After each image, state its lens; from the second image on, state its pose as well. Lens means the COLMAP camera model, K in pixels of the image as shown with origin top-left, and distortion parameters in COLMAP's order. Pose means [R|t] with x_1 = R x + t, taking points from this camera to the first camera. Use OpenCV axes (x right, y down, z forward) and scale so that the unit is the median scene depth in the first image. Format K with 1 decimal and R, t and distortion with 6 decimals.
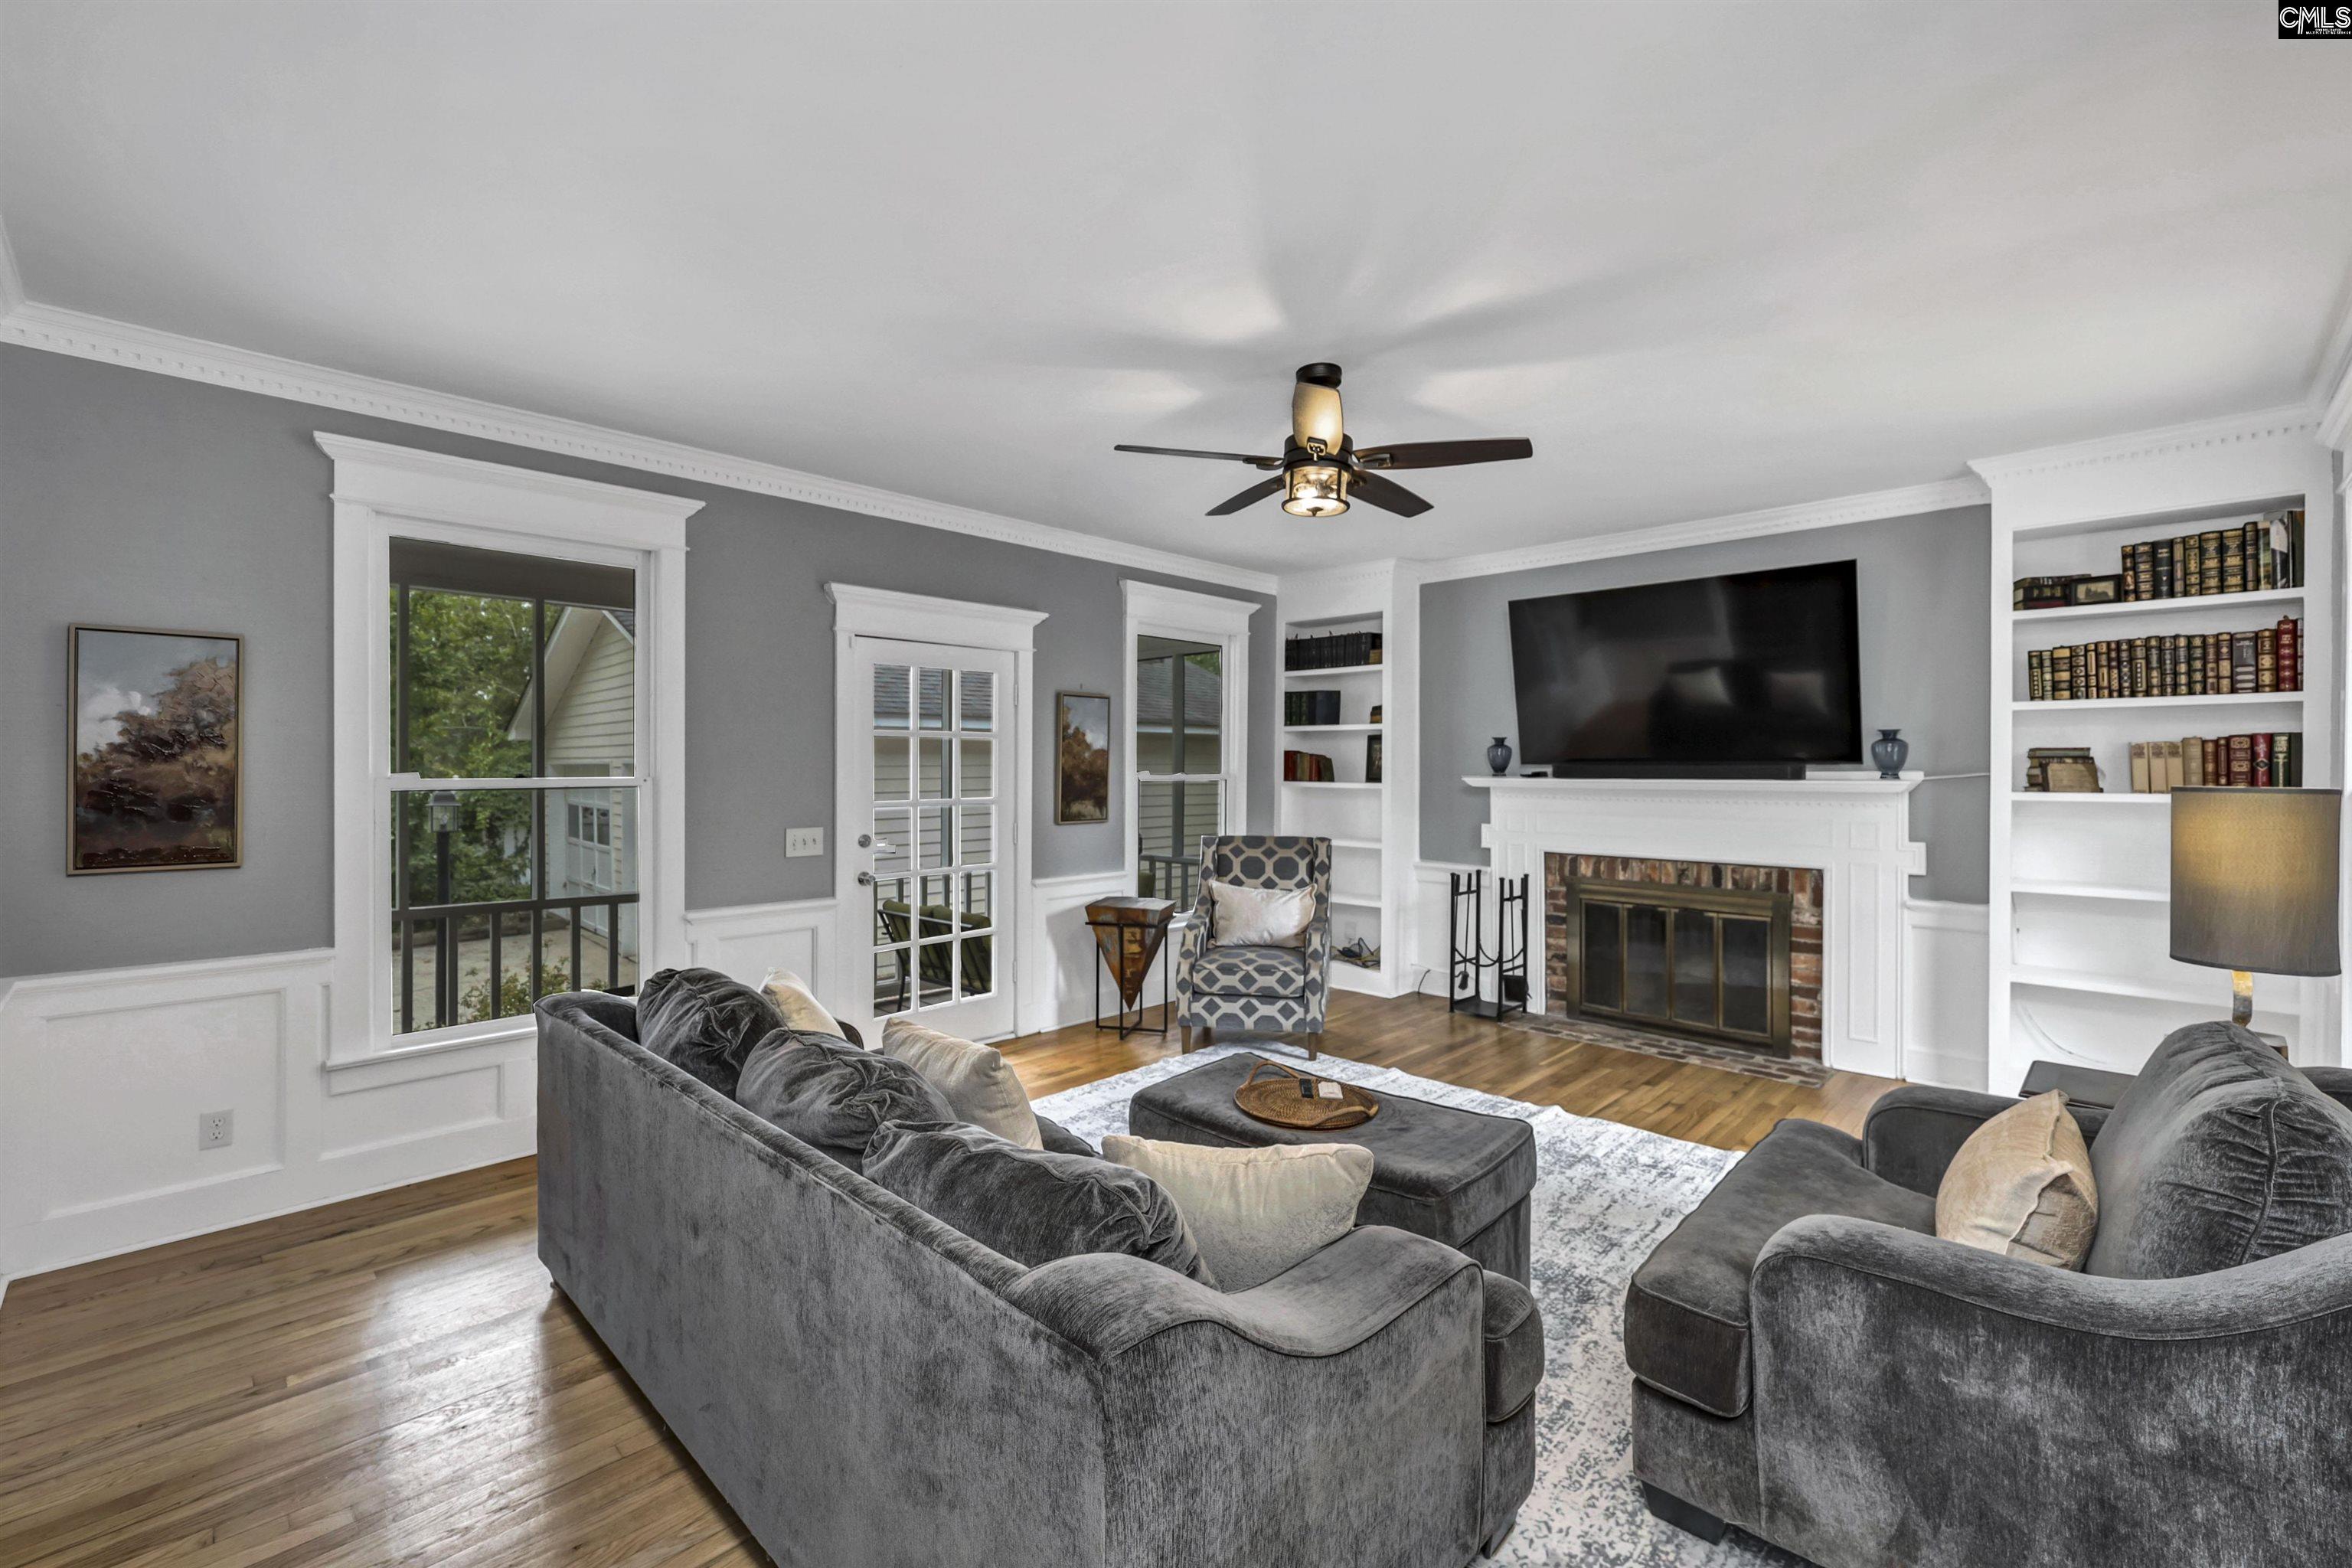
lens RADIAL K [[985.1, 0, 1174.9], [0, 985.1, 771.2], [0, 0, 1]] dist [-0.001665, -0.000013]
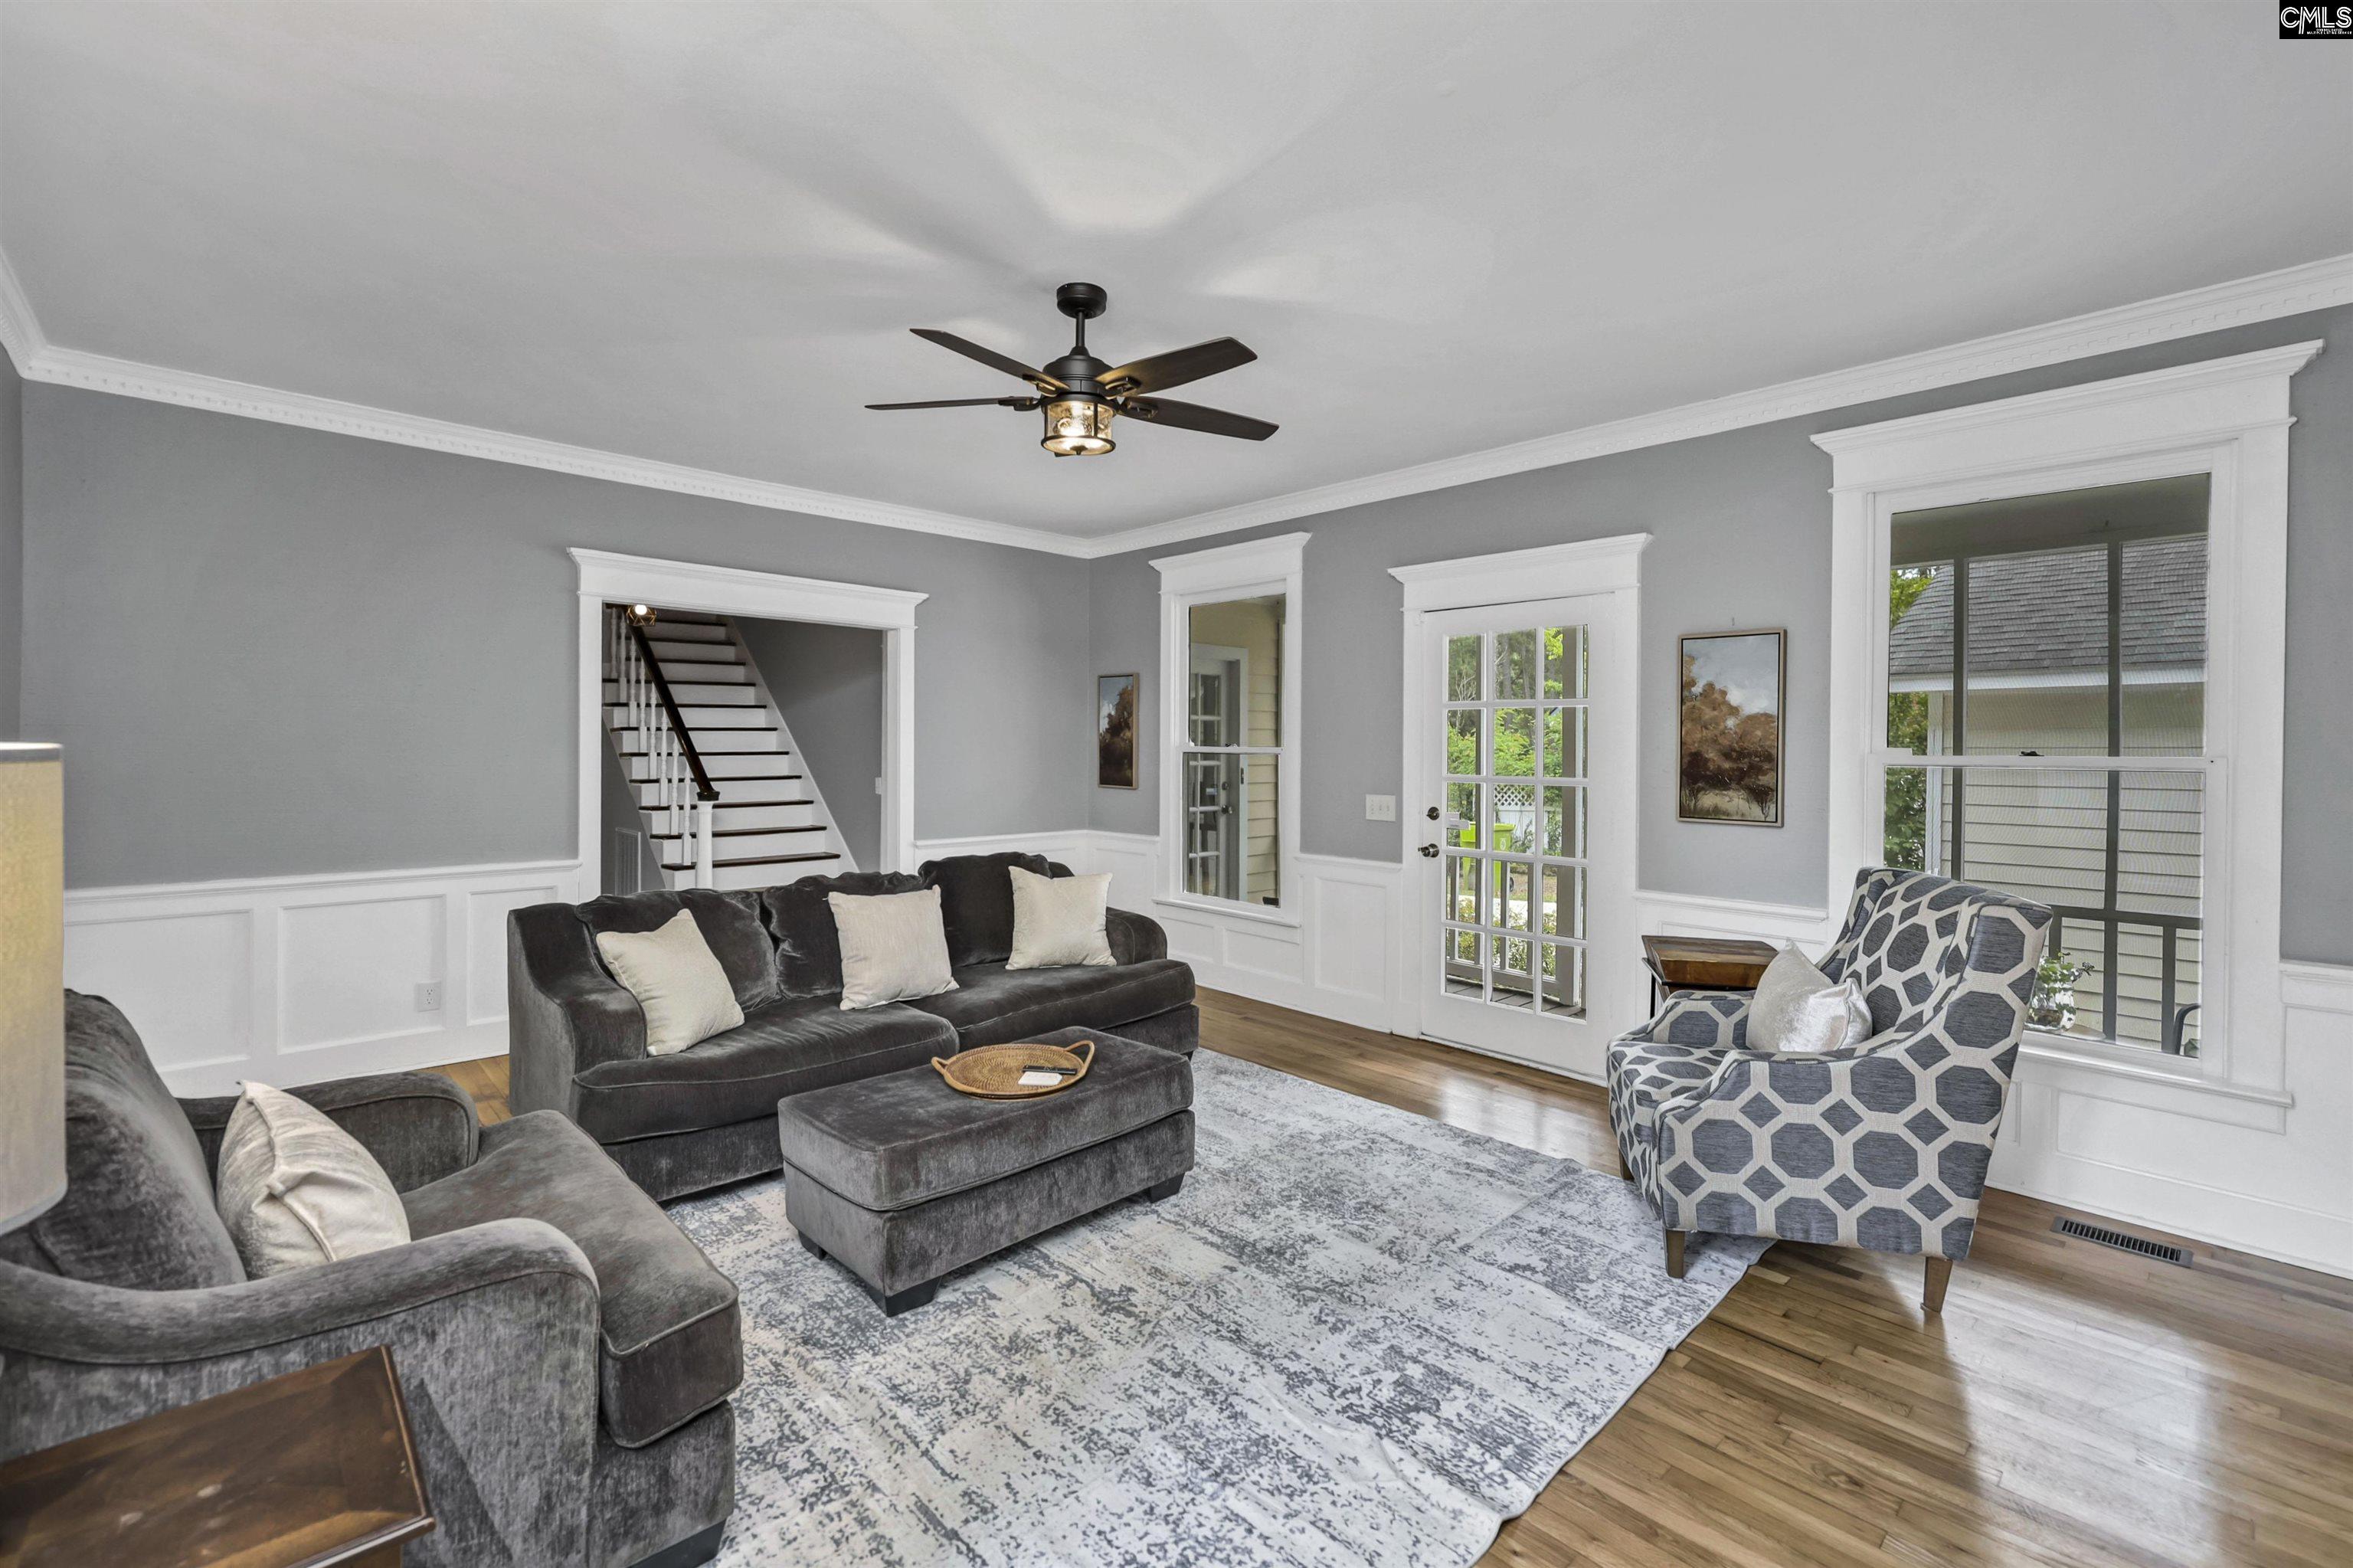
lens RADIAL K [[1038.4, 0, 1180.1], [0, 1038.4, 754.9], [0, 0, 1]] dist [0.013803, 0.000167]
pose [[-0.045277, 0.013225, -0.998887, 0.734798], [-0.009337, 0.999863, 0.013661, -0.001161], [0.998931, 0.009945, -0.045148, 0.758346]]
